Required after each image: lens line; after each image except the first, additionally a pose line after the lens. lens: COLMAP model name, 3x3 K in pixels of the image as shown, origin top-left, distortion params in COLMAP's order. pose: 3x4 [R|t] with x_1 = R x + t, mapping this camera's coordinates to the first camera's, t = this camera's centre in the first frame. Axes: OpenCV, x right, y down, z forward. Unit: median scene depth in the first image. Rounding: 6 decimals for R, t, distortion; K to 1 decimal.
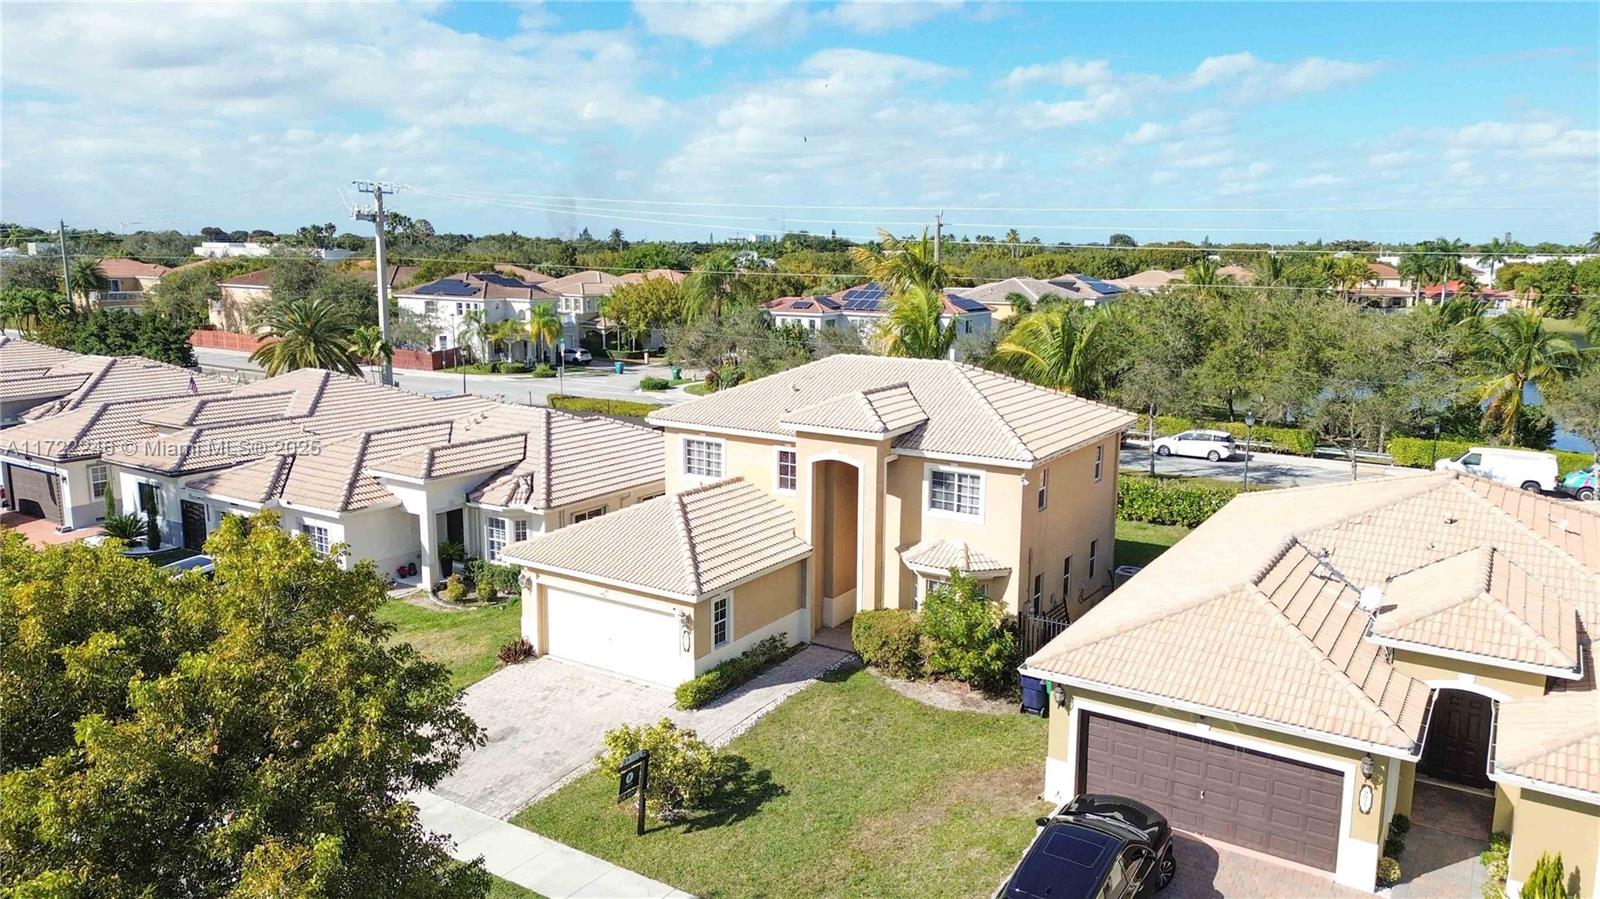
lens RADIAL K [[1139.8, 0, 800.0], [0, 1139.8, 449.5], [0, 0, 1]] dist [0.000232, 0.000187]
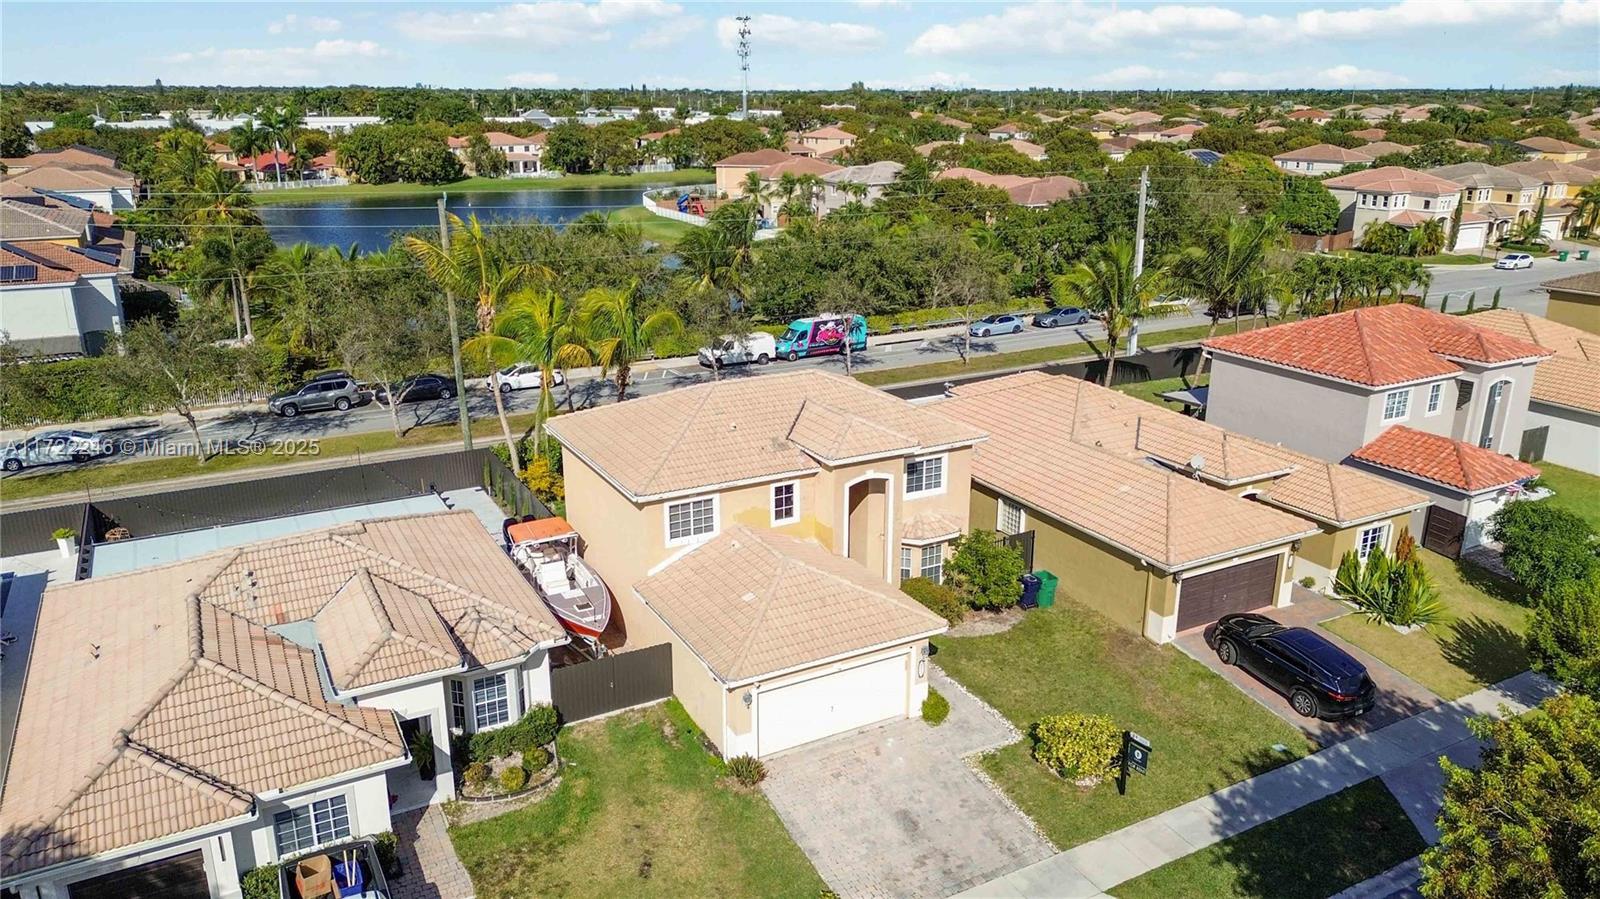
lens RADIAL K [[1139.8, 0, 800.0], [0, 1139.8, 449.5], [0, 0, 1]] dist [0.000232, 0.000187]
pose [[0.476838, -0.267416, 0.837326, -0.896925], [0.153917, 0.963283, 0.219990, -0.265825], [-0.865410, 0.023979, 0.500490, 0.440822]]
